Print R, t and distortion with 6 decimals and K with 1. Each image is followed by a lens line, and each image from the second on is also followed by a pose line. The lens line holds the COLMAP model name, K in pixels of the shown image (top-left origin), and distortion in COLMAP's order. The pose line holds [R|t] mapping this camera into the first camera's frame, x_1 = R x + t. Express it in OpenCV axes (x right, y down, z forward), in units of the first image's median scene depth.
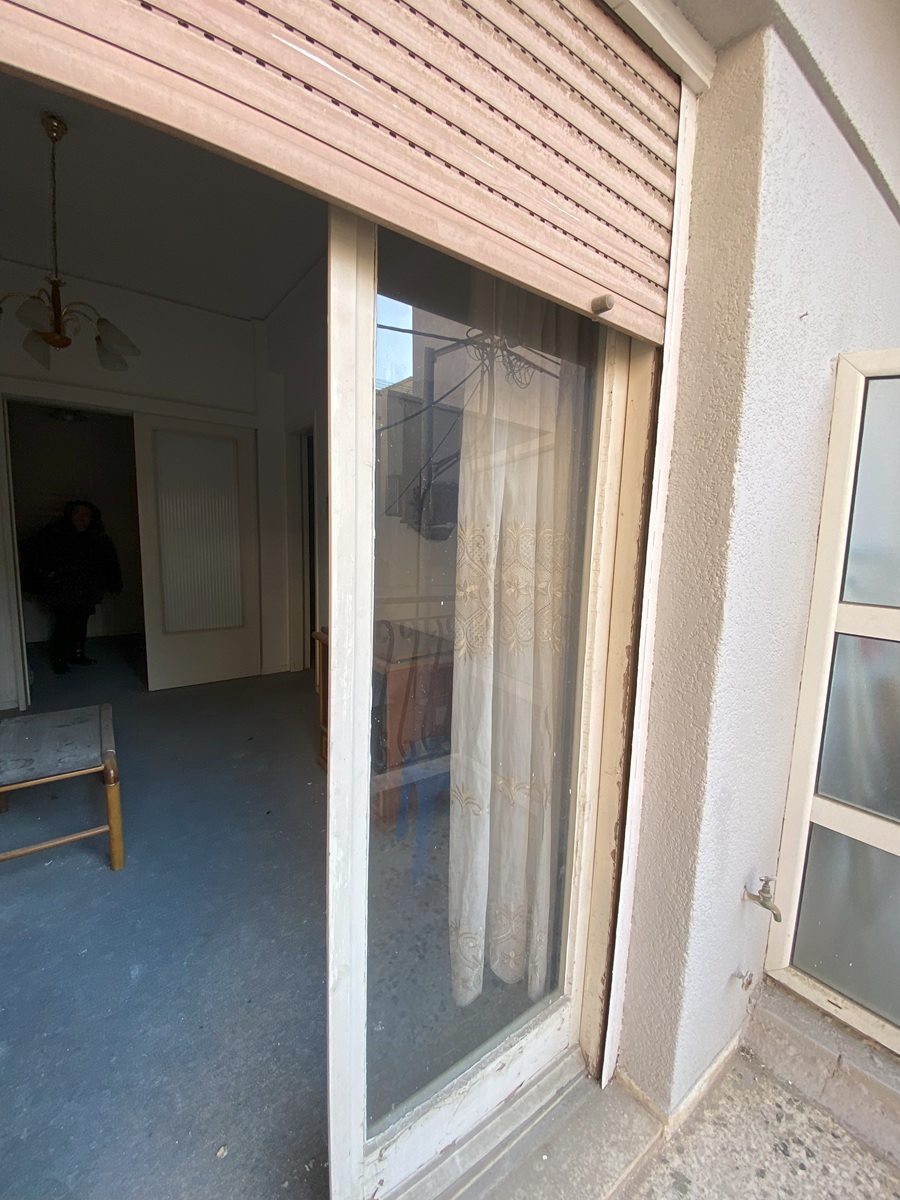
lens RADIAL K [[489.7, 0, 450.0], [0, 489.7, 600.0], [0, 0, 1]] dist [-0.000224, -0.000045]
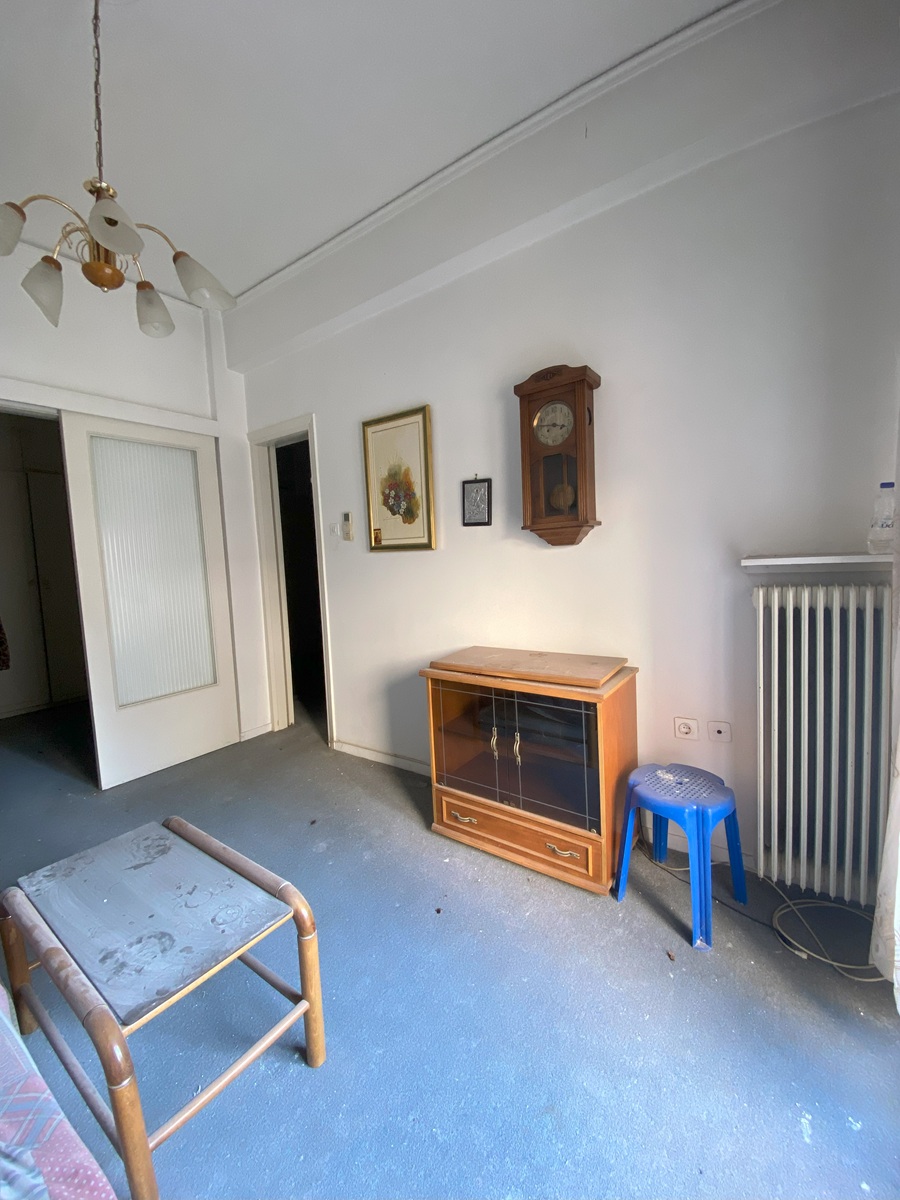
lens RADIAL K [[489.7, 0, 450.0], [0, 489.7, 600.0], [0, 0, 1]] dist [-0.000224, -0.000045]
pose [[0.949790, -0.094569, 0.298255, -0.427602], [0.110341, 0.993225, -0.036453, -0.015020], [-0.292787, 0.067532, 0.953790, 0.187245]]
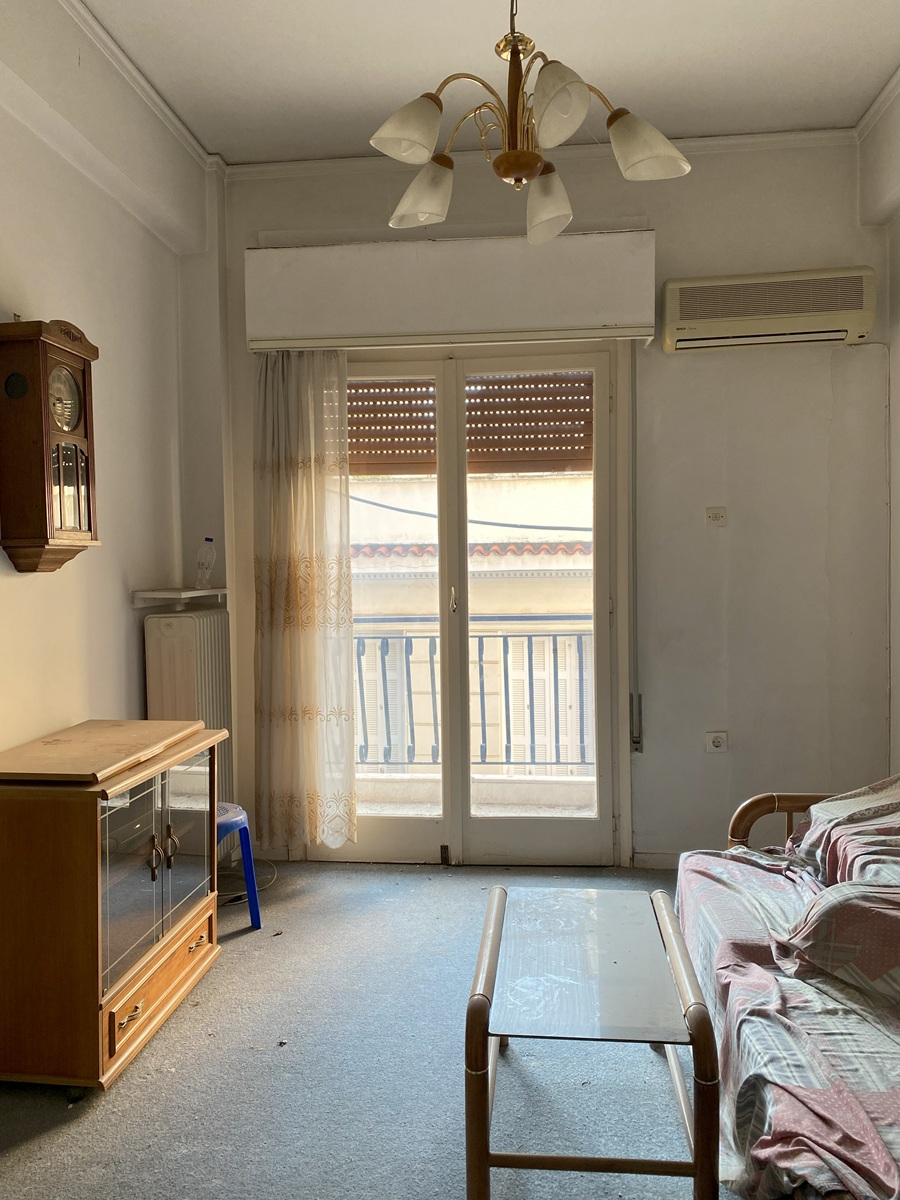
lens RADIAL K [[923.6, 0, 450.0], [0, 923.6, 600.0], [0, 0, 1]] dist [-0.008668, 0.015035]
pose [[-0.741955, -0.045194, 0.668925, -0.950559], [0.080832, 0.984418, 0.156167, -0.183001], [-0.665559, 0.169939, -0.726740, 1.204688]]
